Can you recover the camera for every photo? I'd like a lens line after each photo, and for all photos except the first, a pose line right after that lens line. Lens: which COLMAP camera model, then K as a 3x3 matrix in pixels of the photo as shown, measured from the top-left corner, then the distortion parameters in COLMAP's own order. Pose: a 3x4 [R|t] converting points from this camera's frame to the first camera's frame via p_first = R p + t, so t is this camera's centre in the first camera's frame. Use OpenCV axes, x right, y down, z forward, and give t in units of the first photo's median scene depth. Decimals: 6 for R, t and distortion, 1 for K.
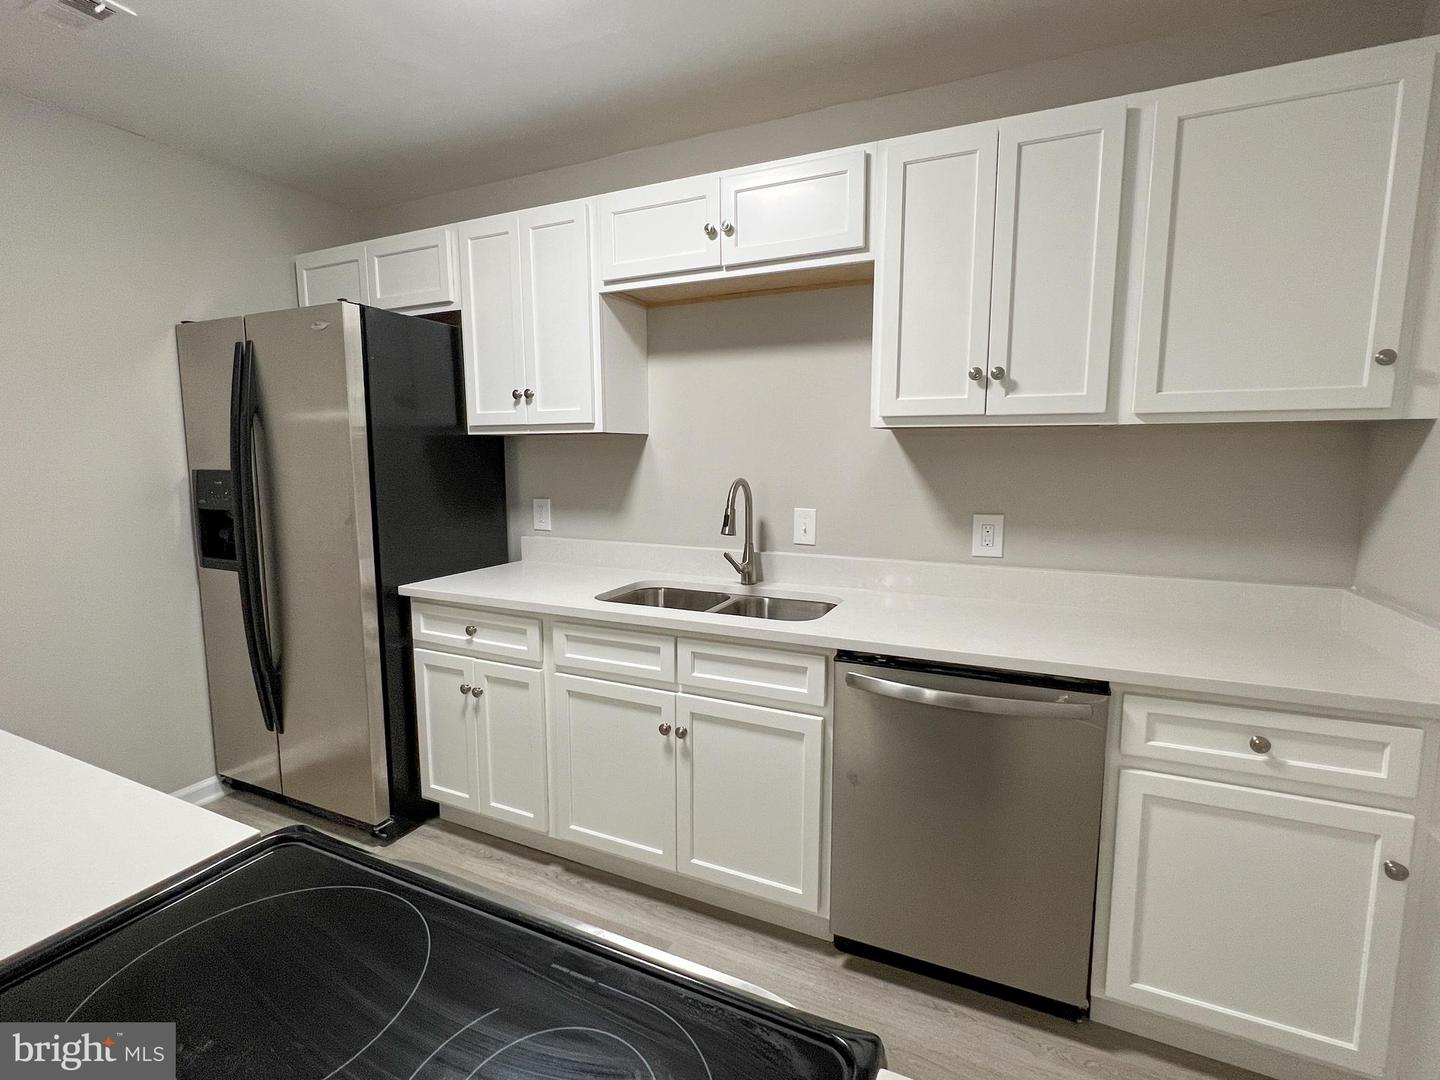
lens RADIAL K [[659.7, 0, 730.1], [0, 659.7, 539.3], [0, 0, 1]] dist [-0.002068, -0.000983]
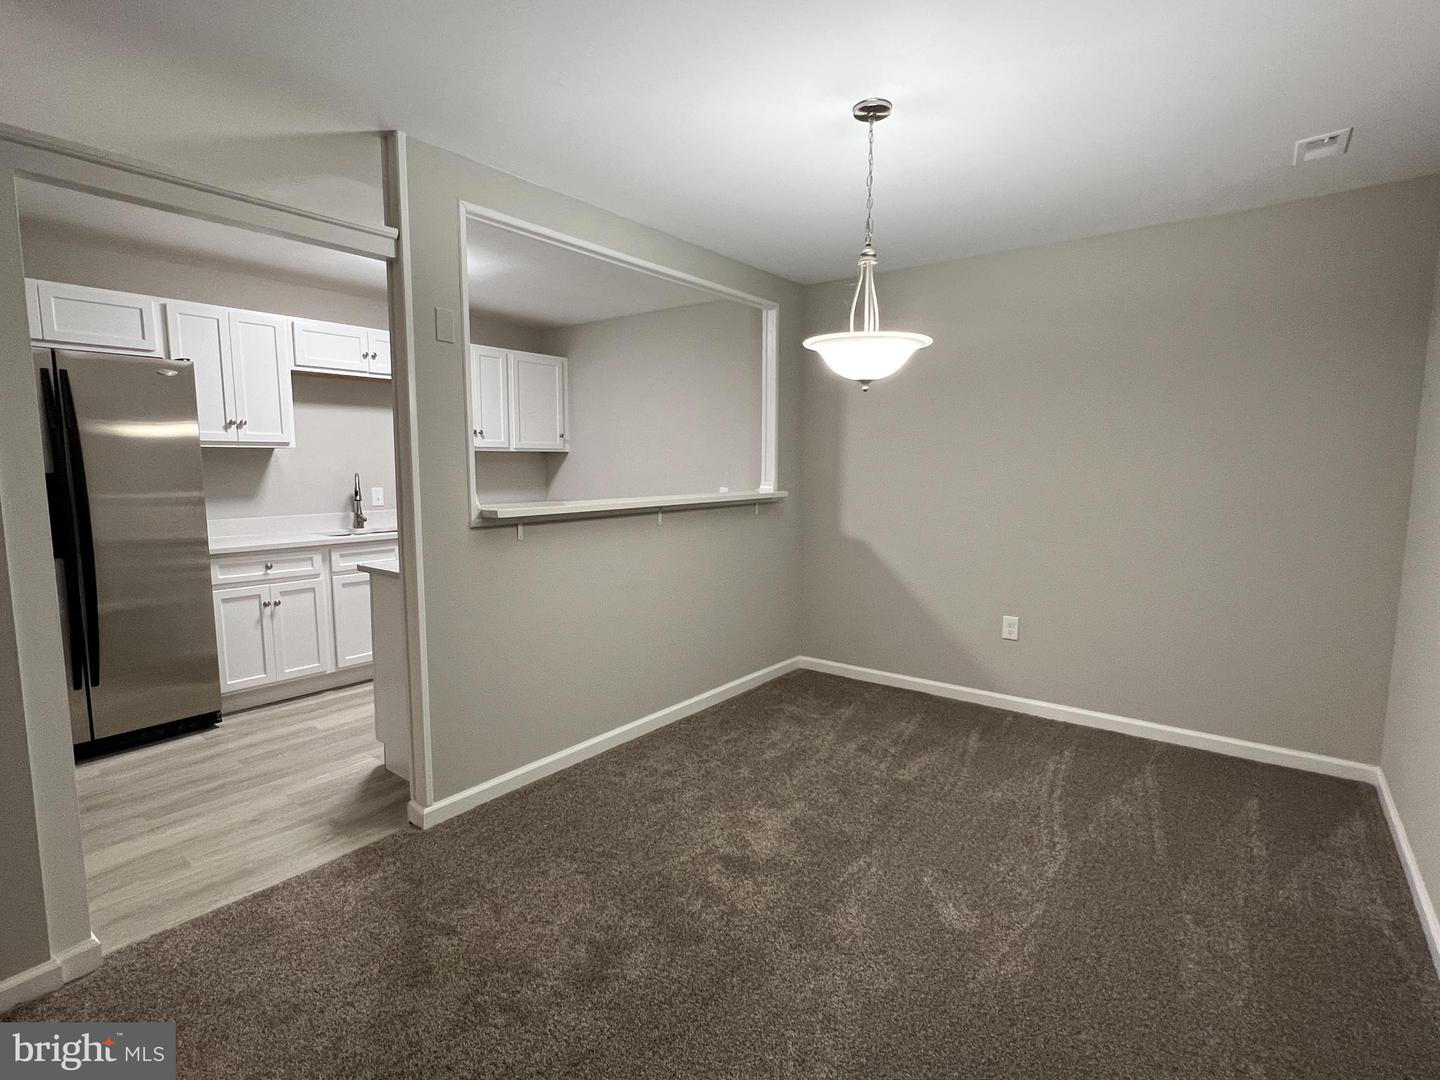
lens RADIAL K [[706.3, 0, 728.6], [0, 706.3, 539.5], [0, 0, 1]] dist [-0.000764, -0.001433]
pose [[0.211913, -0.107401, 0.971369, -1.995066], [0.122928, 0.988978, 0.082530, 0.071017], [-0.969526, 0.101920, 0.222780, -0.559536]]
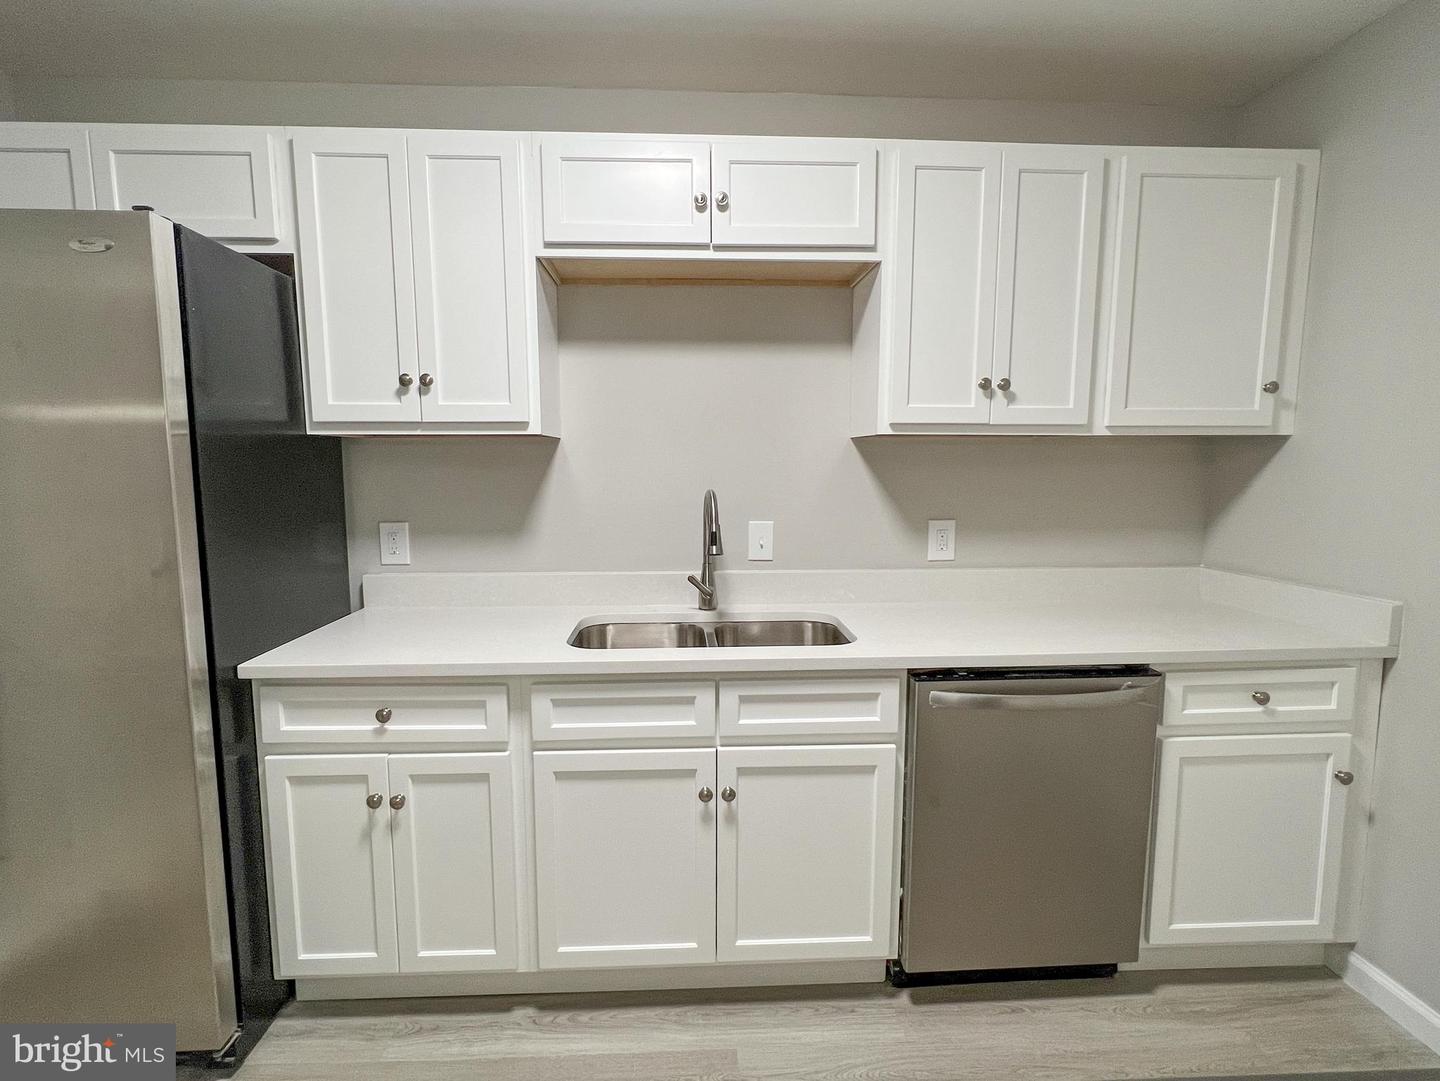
lens RADIAL K [[695.3, 0, 714.5], [0, 695.3, 540.2], [0, 0, 1]] dist [-0.003036, -0.000210]
pose [[0.889858, -0.052451, 0.453212, -0.434071], [0.059453, 0.998230, -0.001205, -0.026319], [-0.452347, 0.028017, 0.891402, 0.195070]]
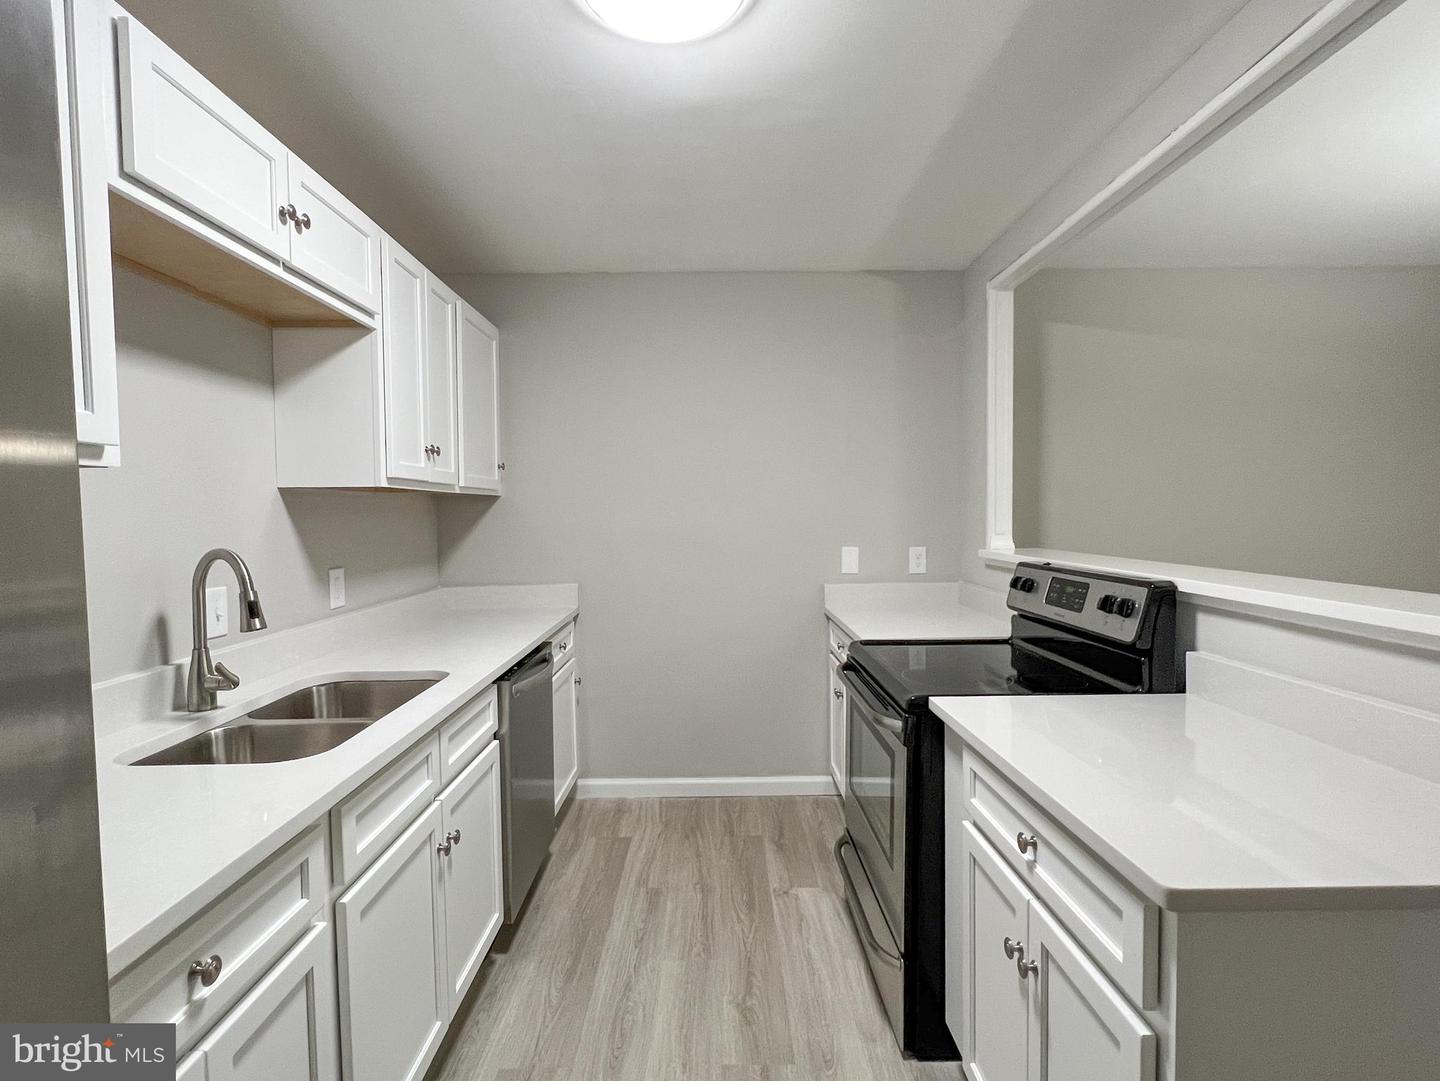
lens RADIAL K [[695.3, 0, 714.5], [0, 695.3, 540.2], [0, 0, 1]] dist [-0.003036, -0.000210]
pose [[-0.412581, -0.033114, 0.910319, -0.923982], [0.129167, 0.987114, 0.094450, -0.114422], [-0.901716, 0.156552, -0.402988, 0.915861]]
